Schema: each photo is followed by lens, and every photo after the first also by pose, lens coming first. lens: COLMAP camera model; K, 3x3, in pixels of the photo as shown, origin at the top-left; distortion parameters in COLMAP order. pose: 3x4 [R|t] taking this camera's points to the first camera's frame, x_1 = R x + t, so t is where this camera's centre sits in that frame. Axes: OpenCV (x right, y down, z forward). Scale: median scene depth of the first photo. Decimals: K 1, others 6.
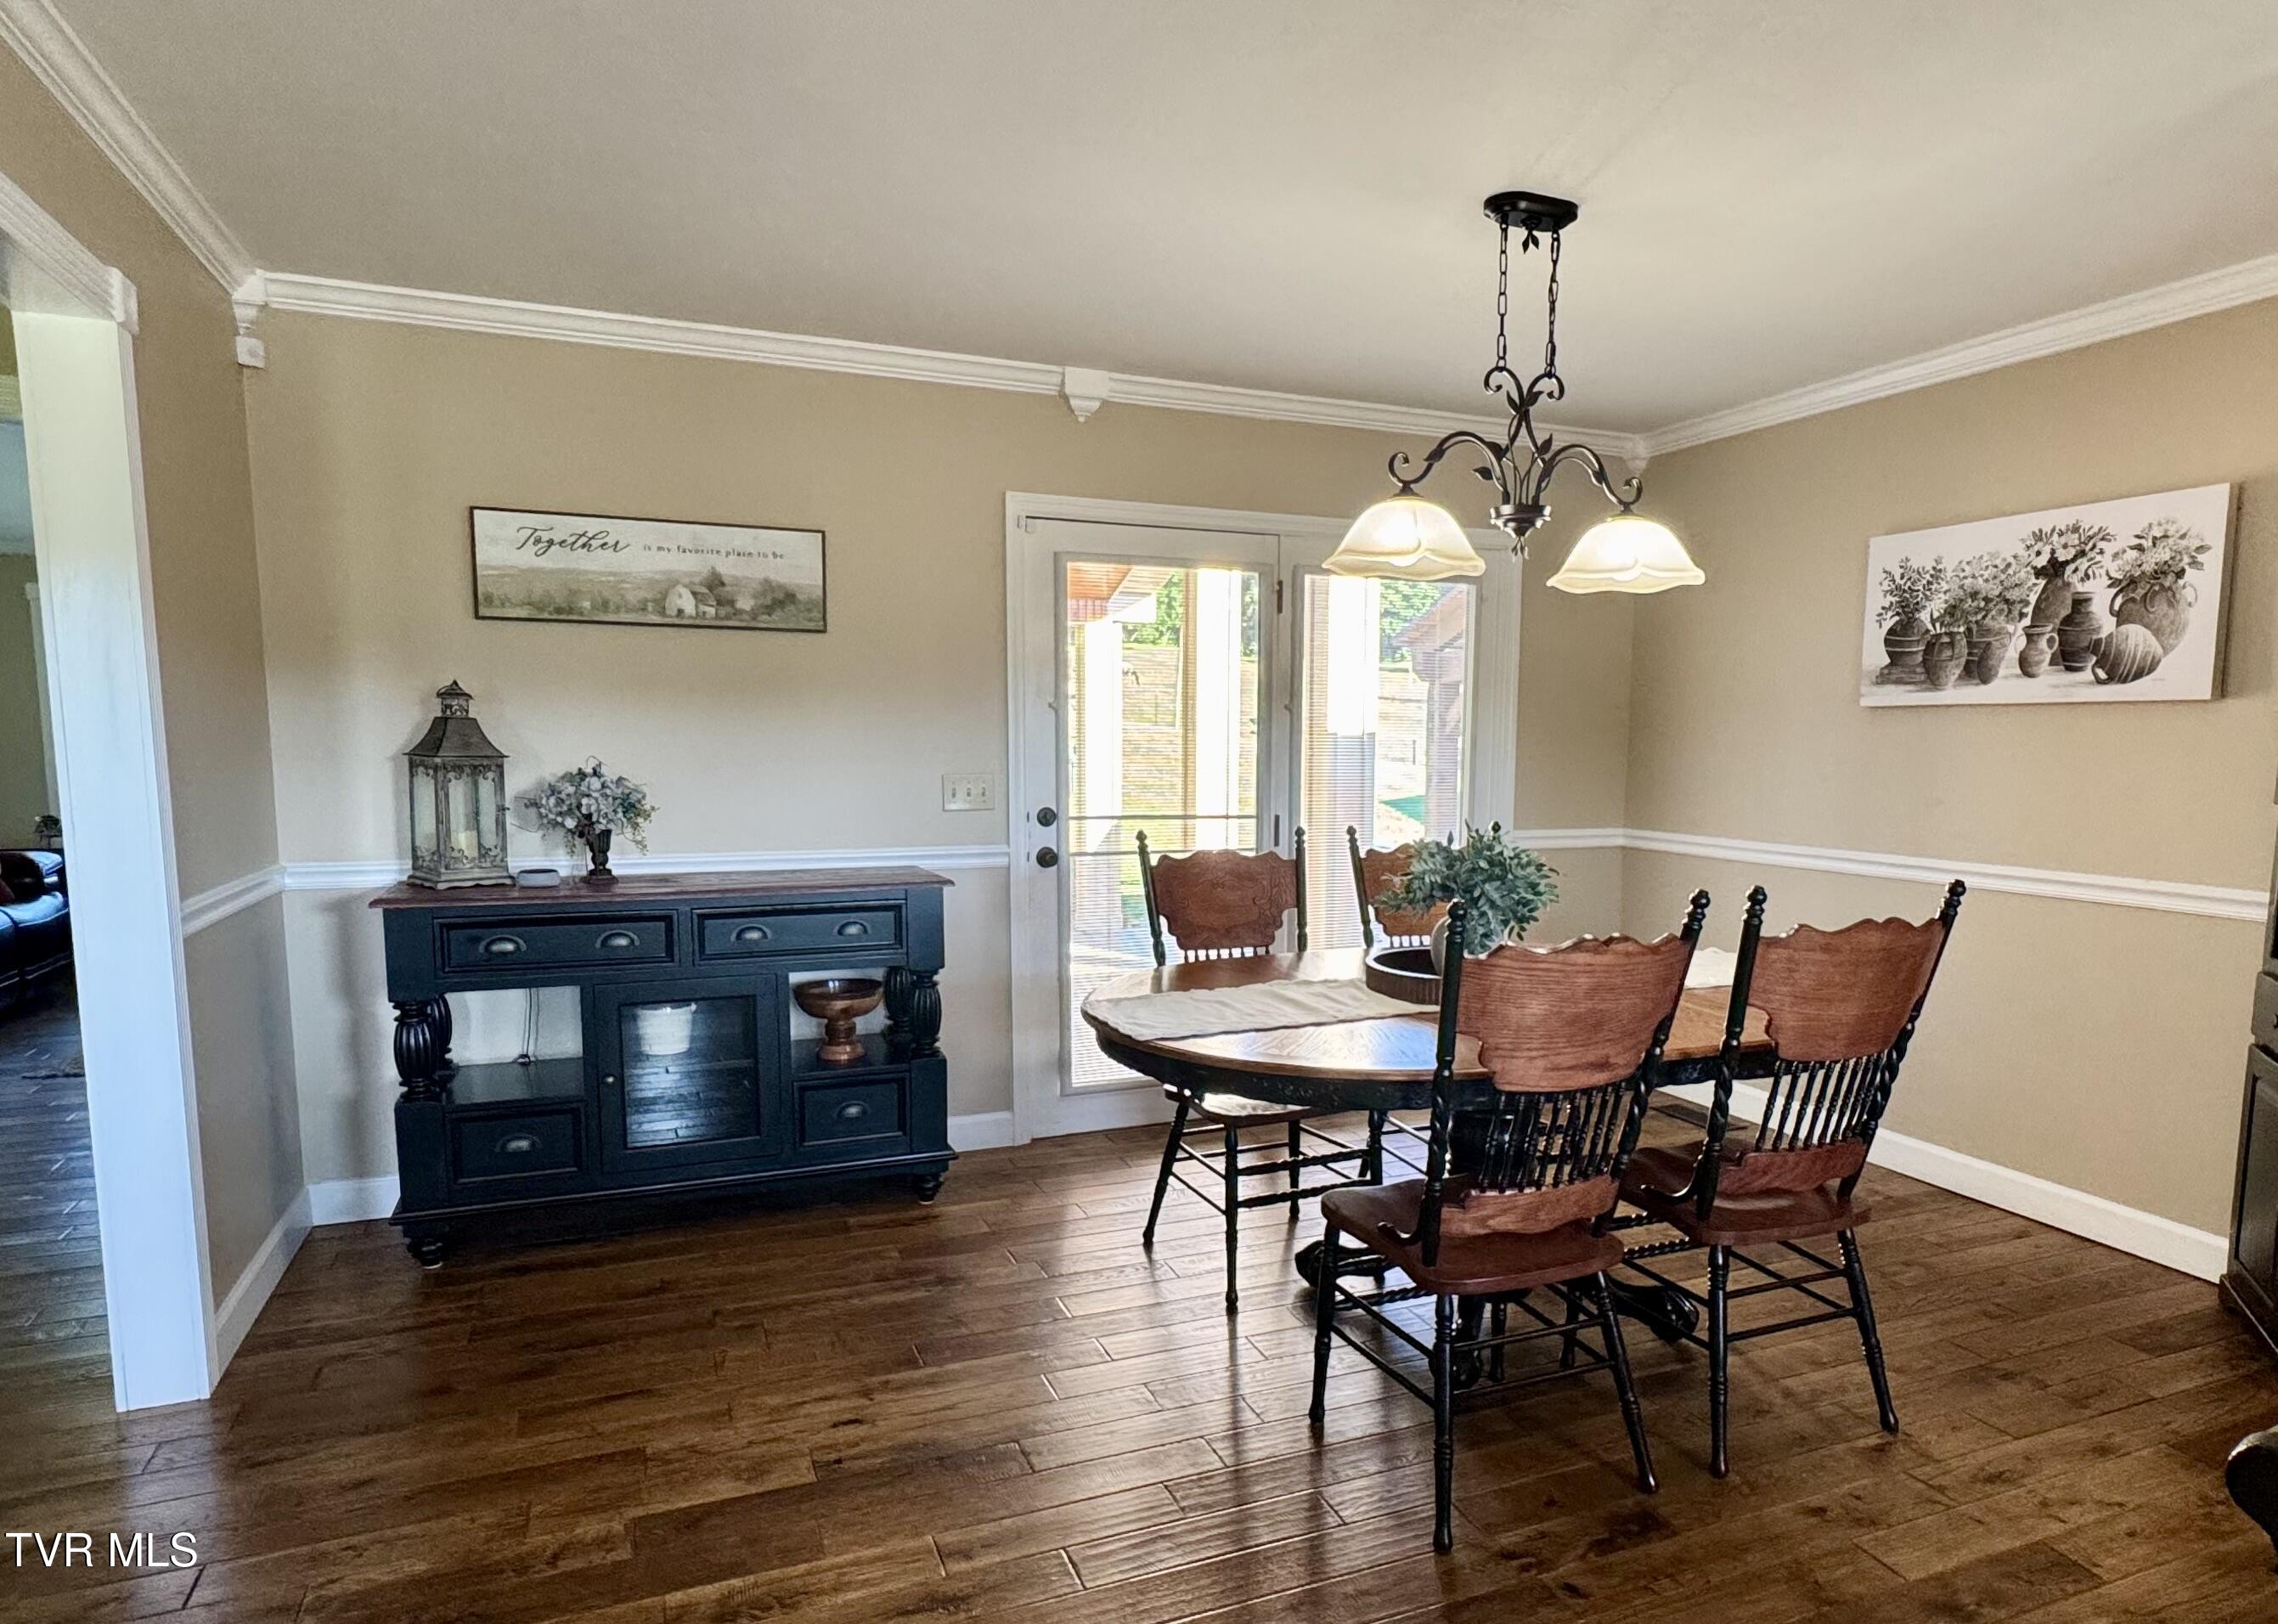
lens RADIAL K [[1288.7, 0, 1138.8], [0, 1288.7, 878.2], [0, 0, 1]] dist [0.003049, 0.002394]
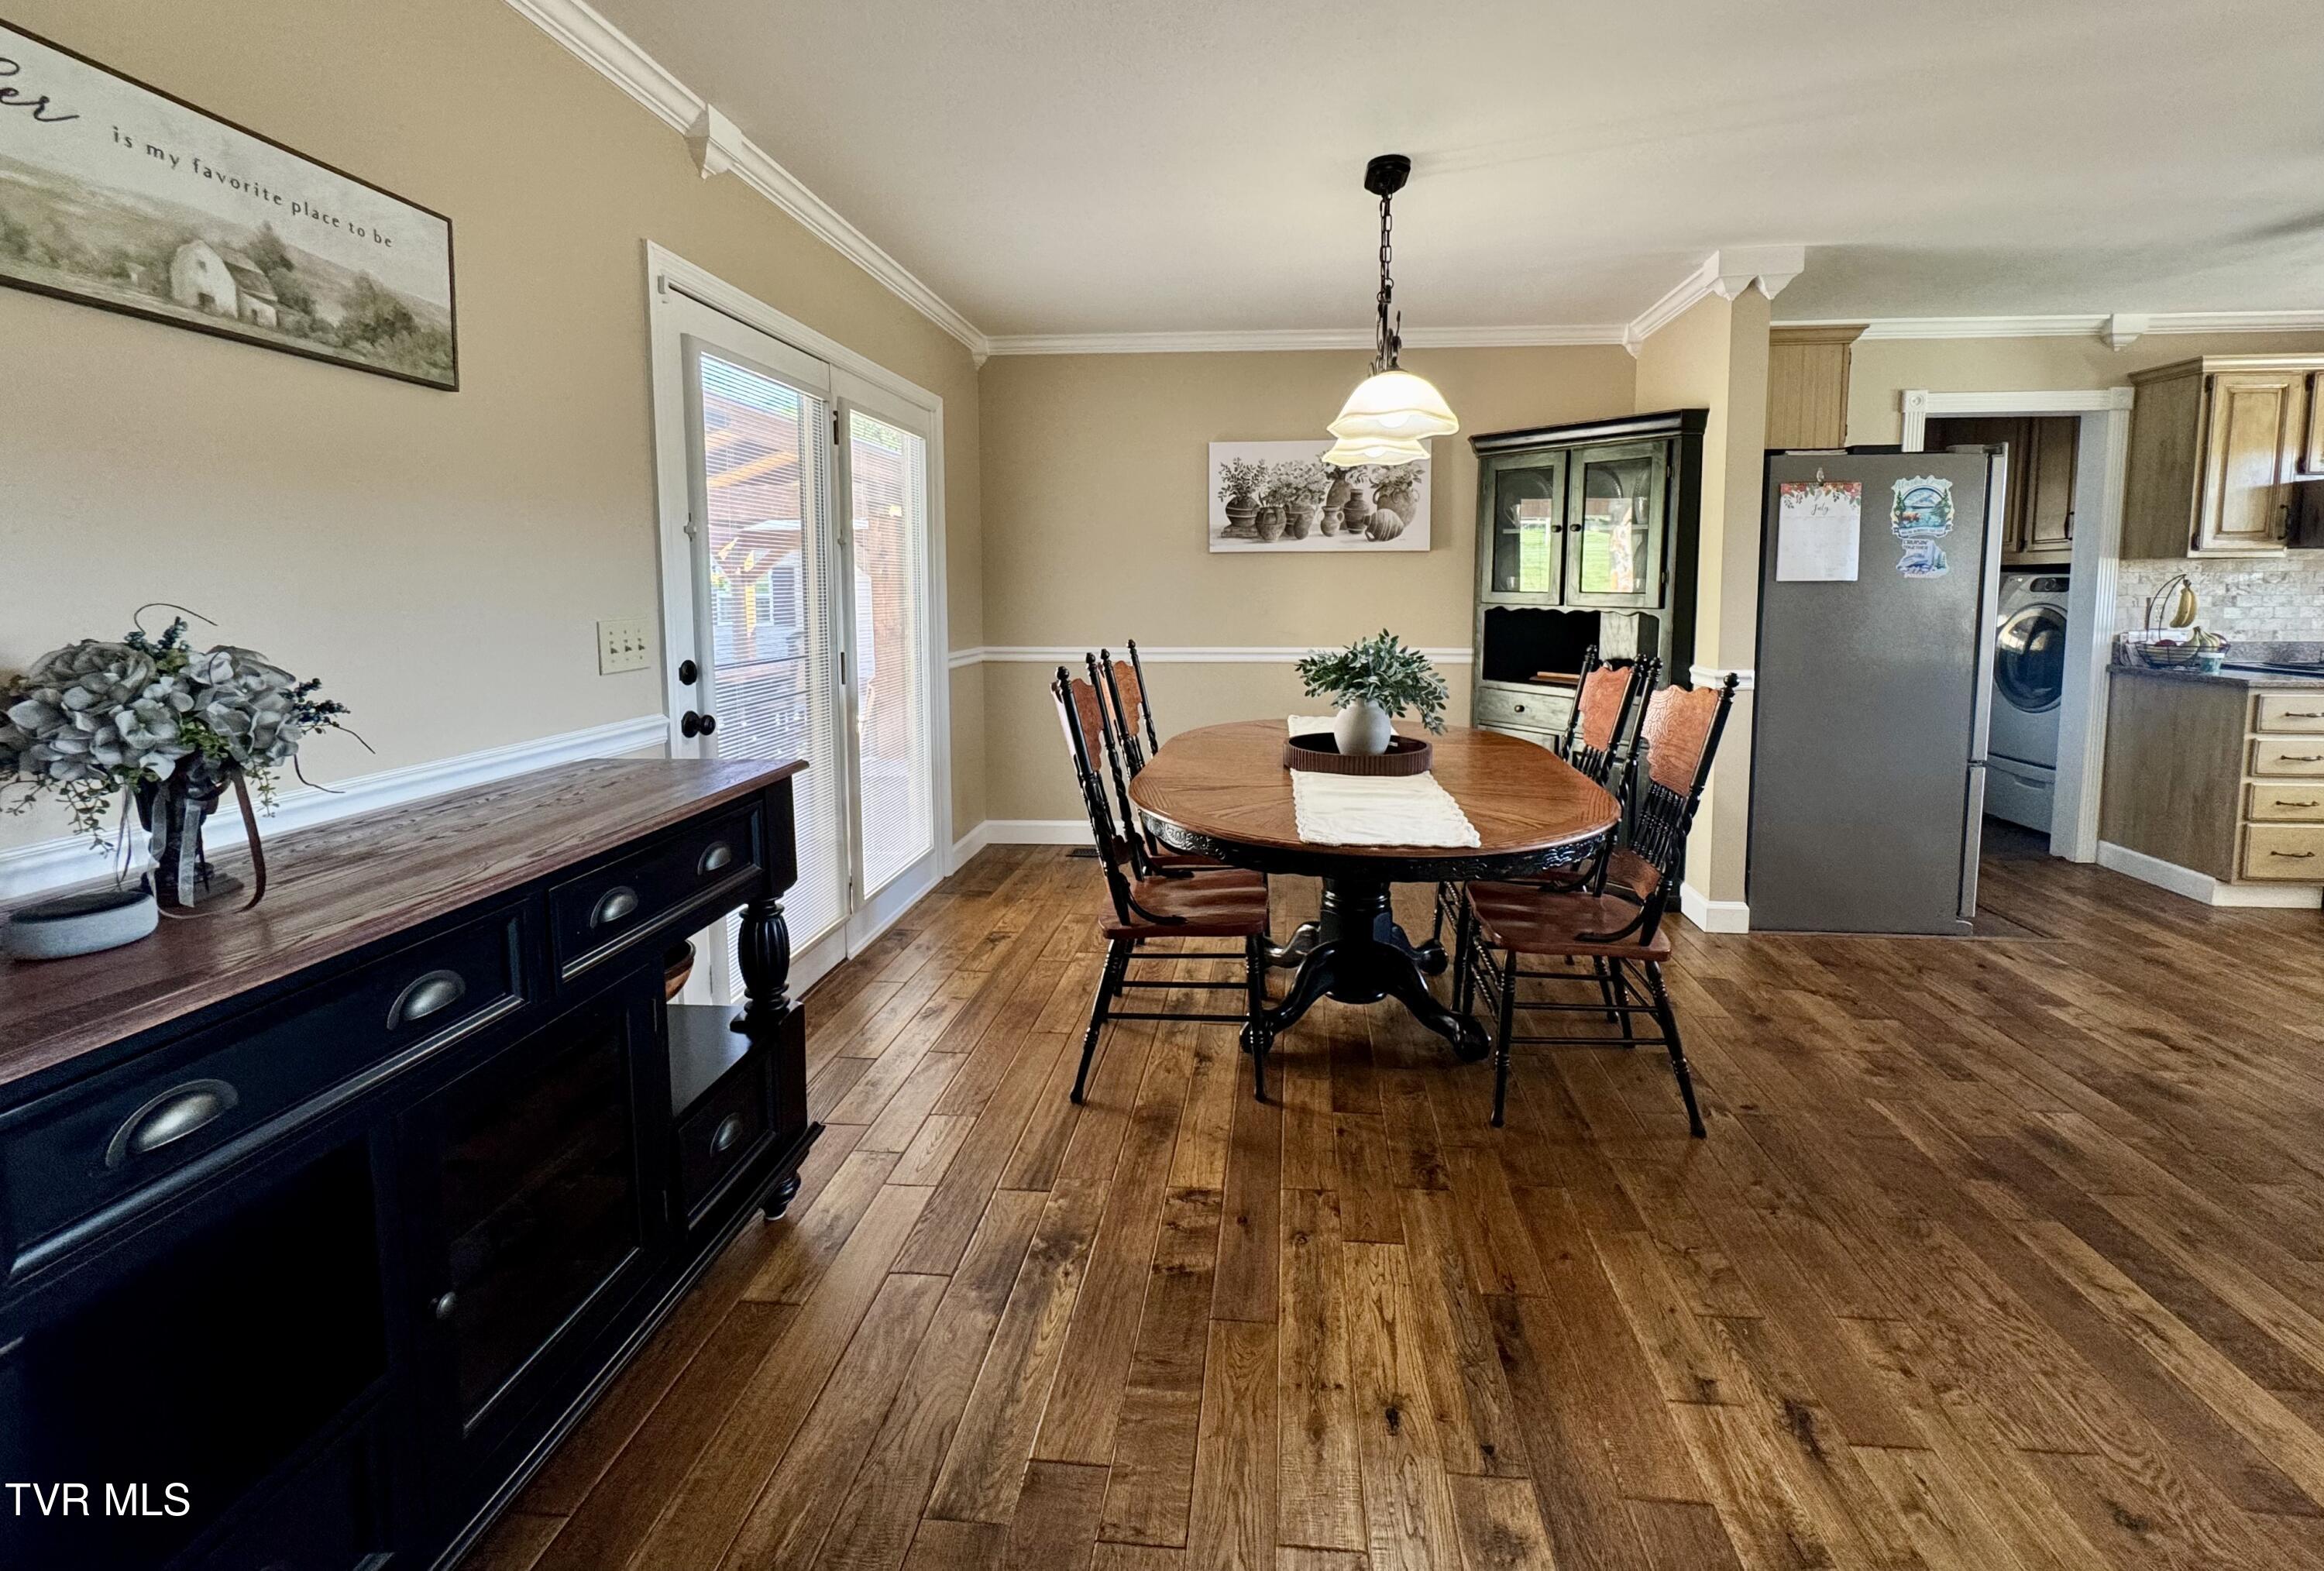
lens RADIAL K [[976.0, 0, 1167.0], [0, 976.0, 660.3], [0, 0, 1]] dist [0.001415, 0.000898]
pose [[0.477088, -0.076133, 0.875552, -0.514507], [0.103465, 0.994178, 0.030069, -0.048681], [-0.872744, 0.076243, 0.482187, 0.528939]]
